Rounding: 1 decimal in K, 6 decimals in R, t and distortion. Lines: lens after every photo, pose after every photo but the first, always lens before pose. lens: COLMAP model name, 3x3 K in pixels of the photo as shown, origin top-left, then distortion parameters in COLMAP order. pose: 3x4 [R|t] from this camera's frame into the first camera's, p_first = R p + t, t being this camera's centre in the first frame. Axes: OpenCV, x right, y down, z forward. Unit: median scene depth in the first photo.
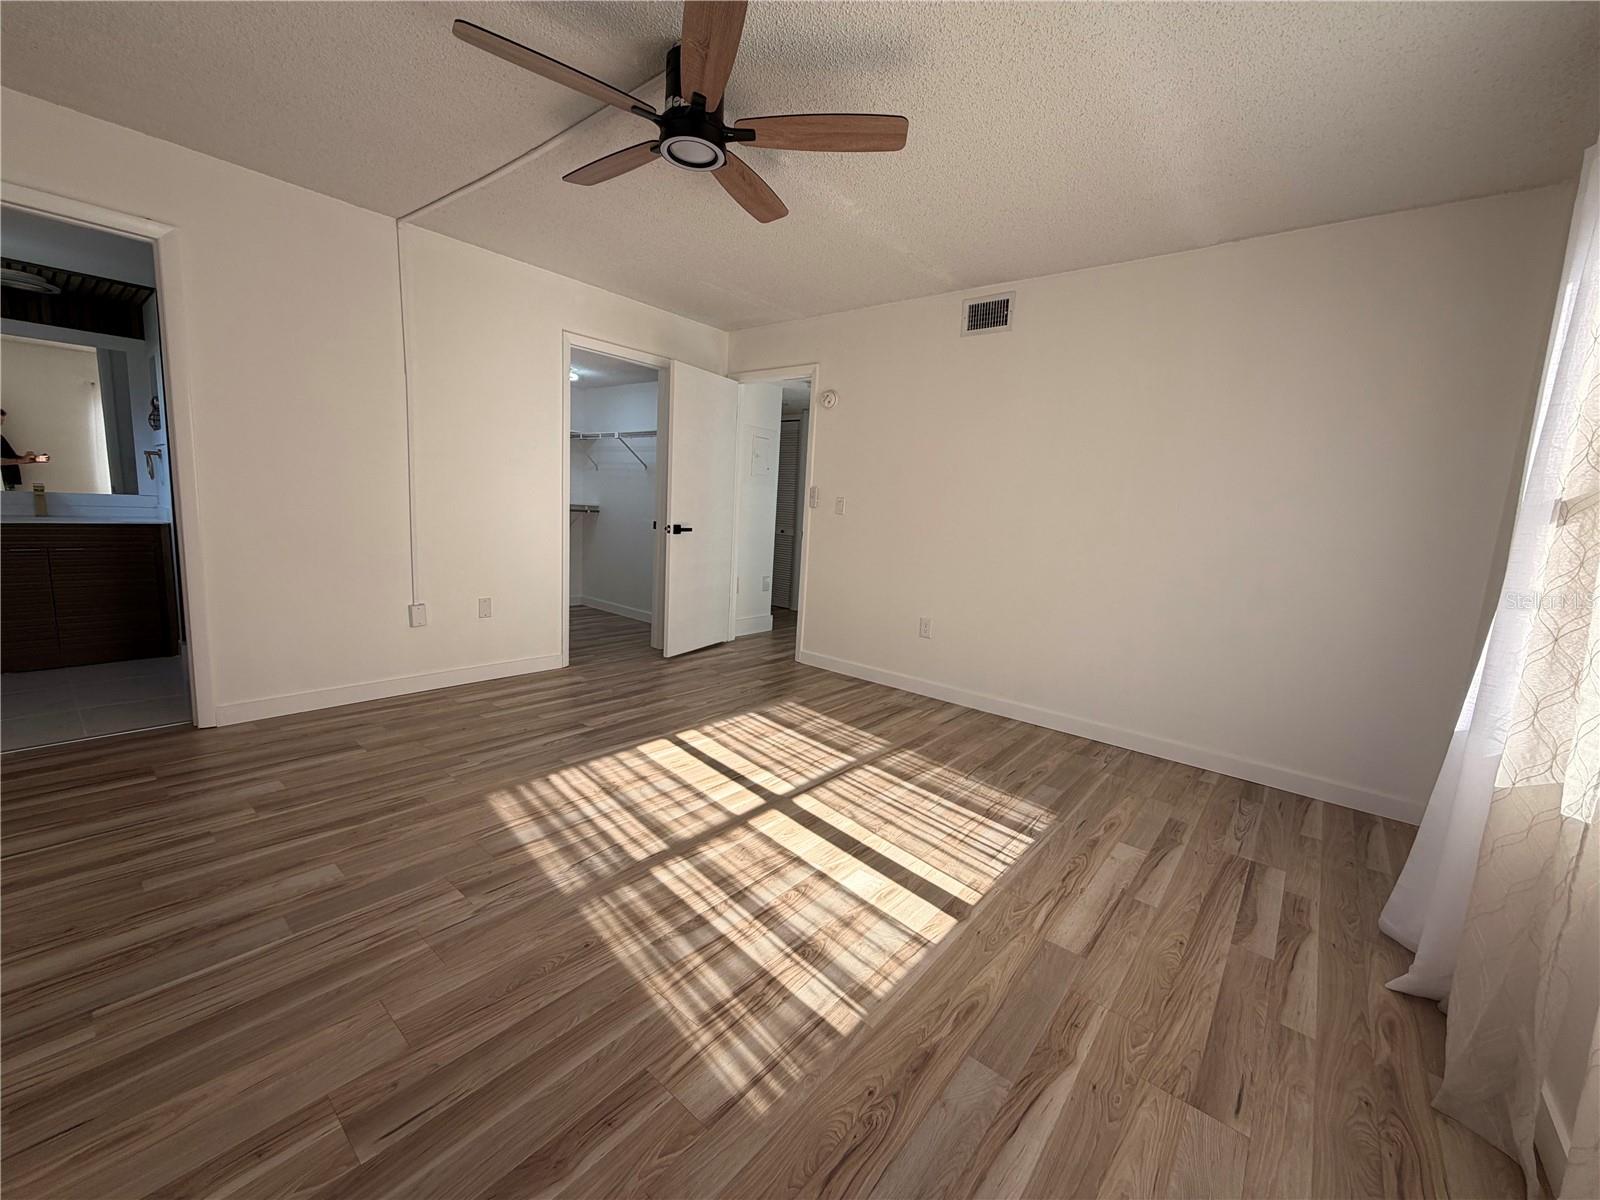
lens RADIAL K [[637.4, 0, 796.6], [0, 637.4, 598.0], [0, 0, 1]] dist [-0.001300, -0.000537]
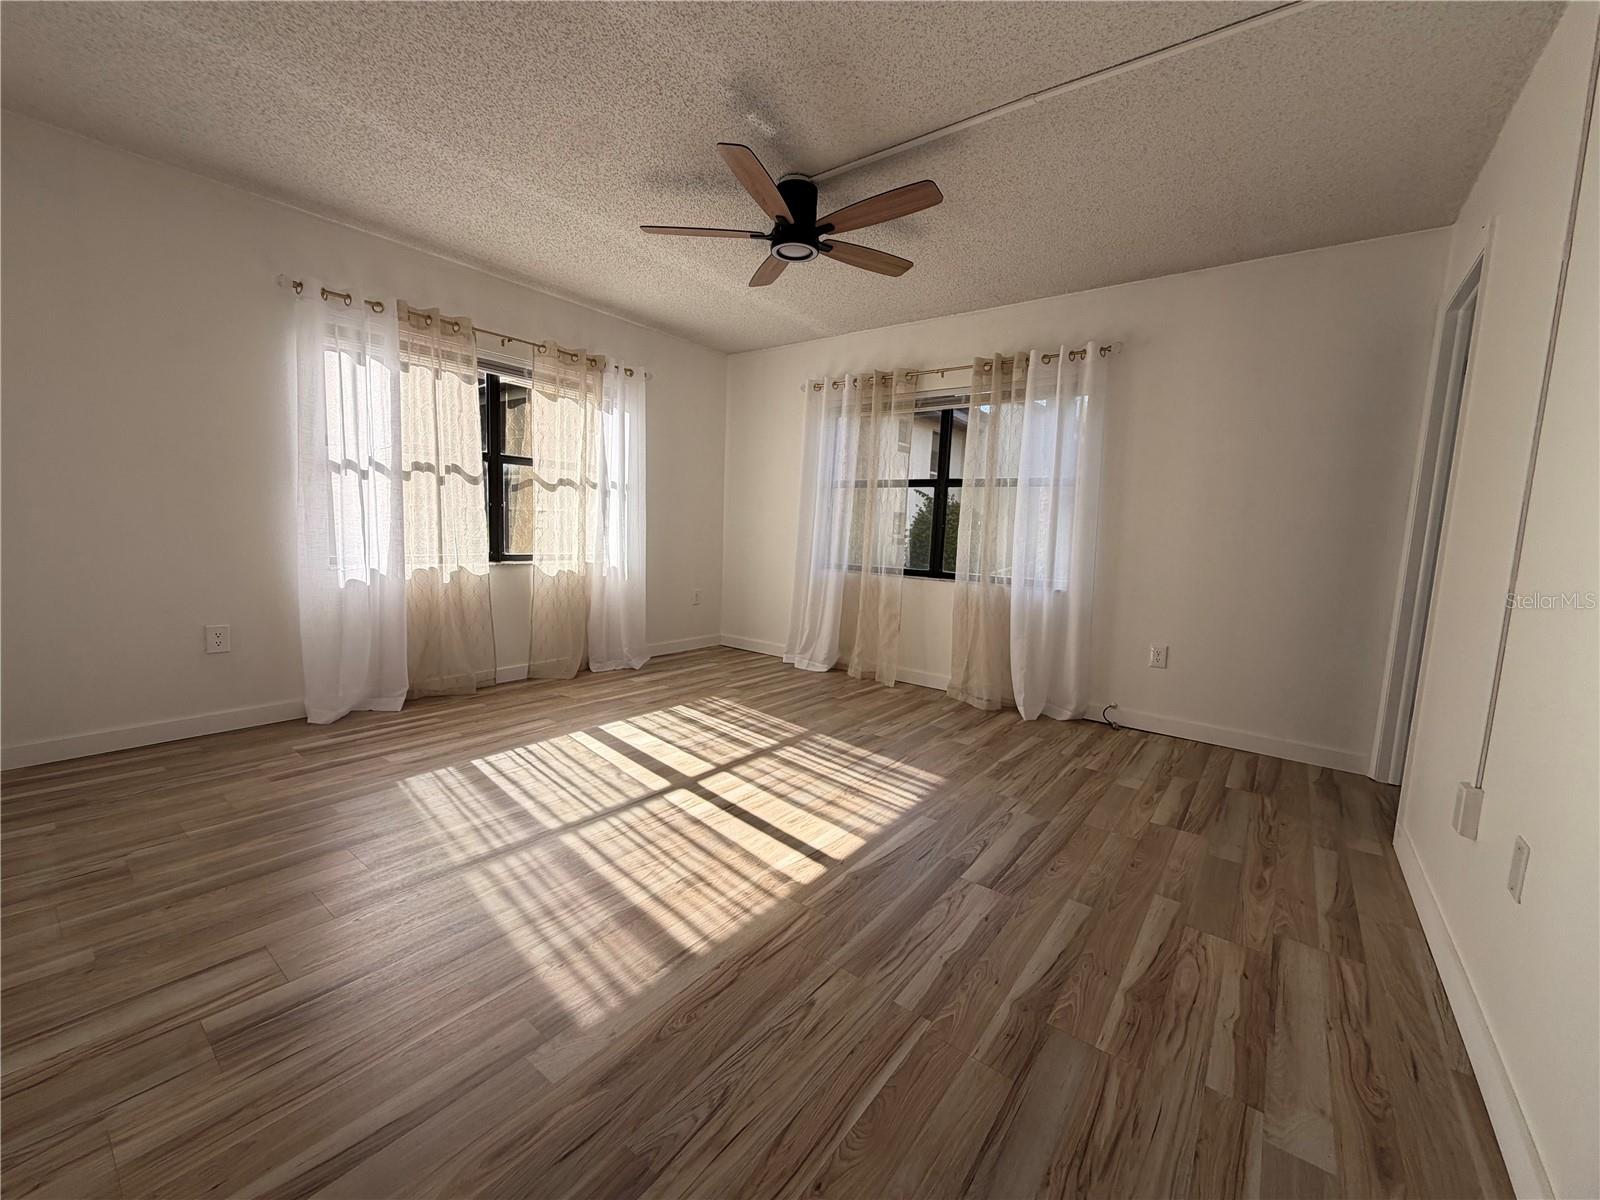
lens RADIAL K [[637.4, 0, 797.6], [0, 637.4, 600.0], [0, 0, 1]] dist [-0.001300, -0.000537]
pose [[-0.994135, -0.094686, -0.052251, -0.126405], [-0.104971, 0.961064, 0.255609, -0.254203], [0.026013, 0.259595, -0.965367, 1.965583]]
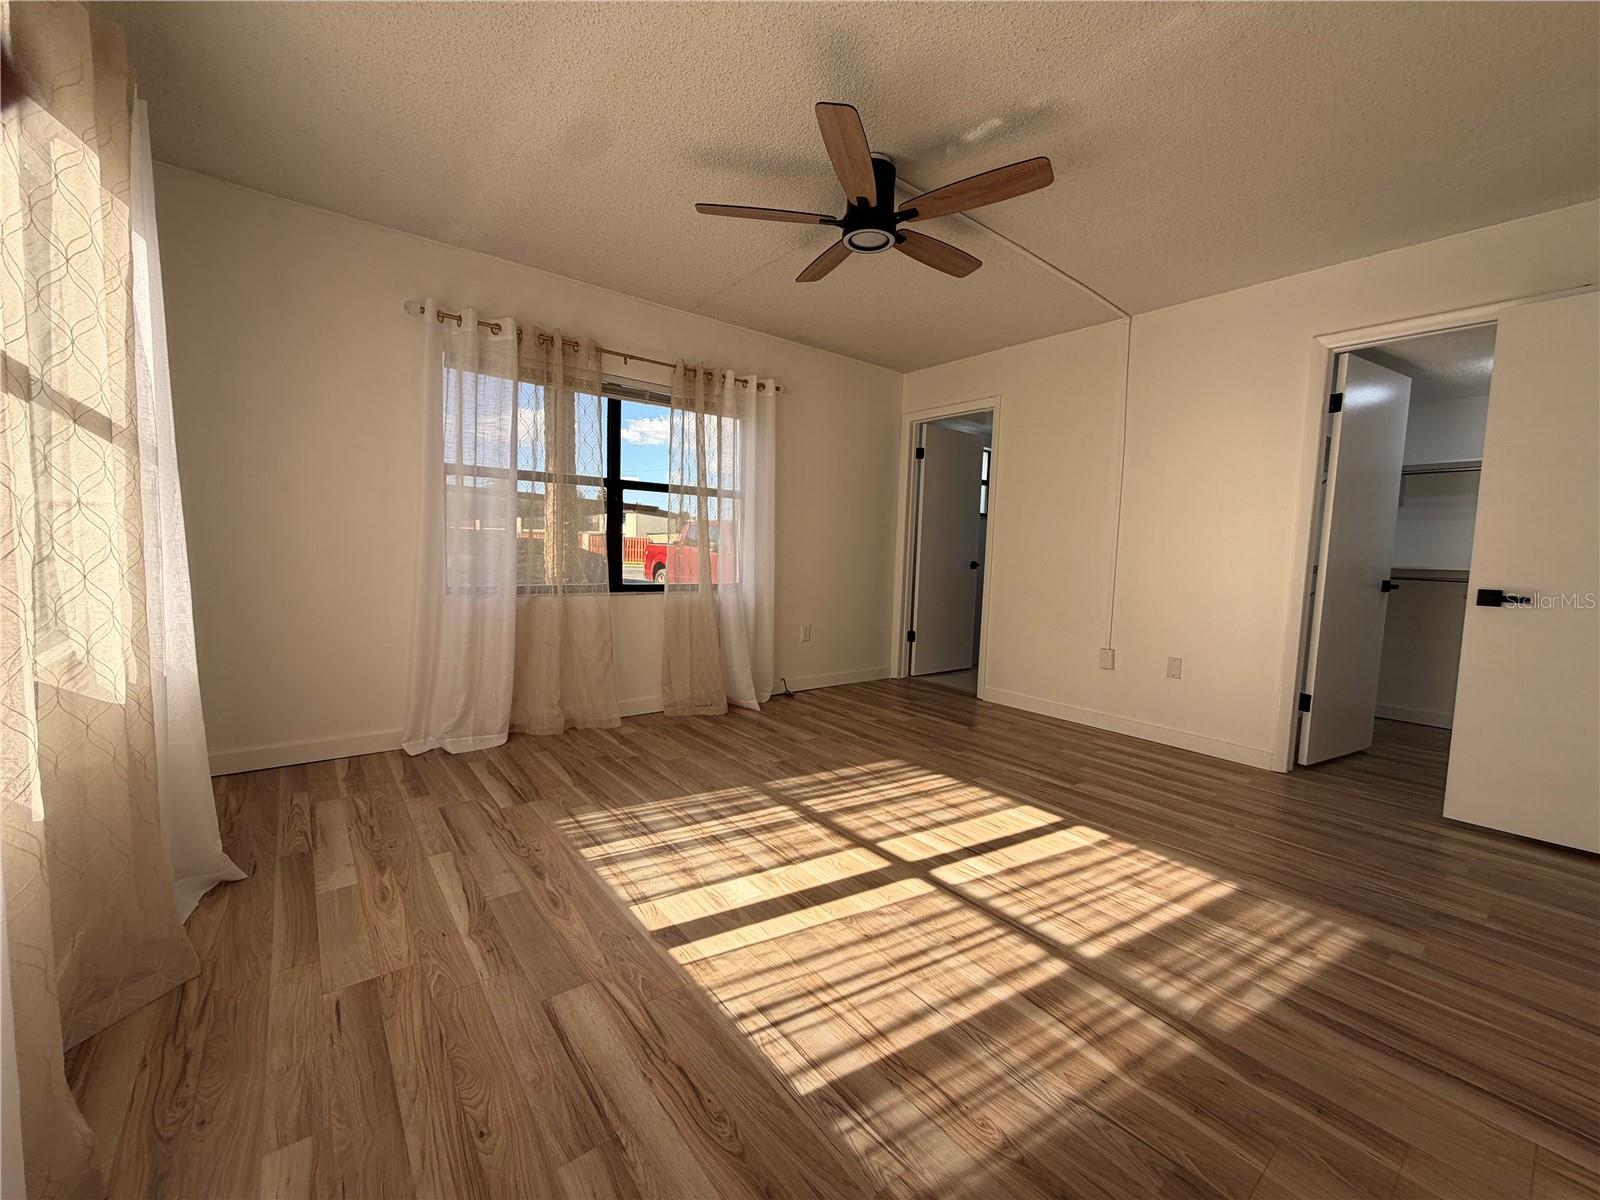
lens RADIAL K [[637.4, 0, 795.5], [0, 637.4, 600.6], [0, 0, 1]] dist [-0.001300, -0.000537]
pose [[-0.202795, 0.017981, -0.979056, 0.839747], [-0.186176, 0.980886, 0.056578, -0.046855], [0.961360, 0.193750, -0.195572, 0.967205]]
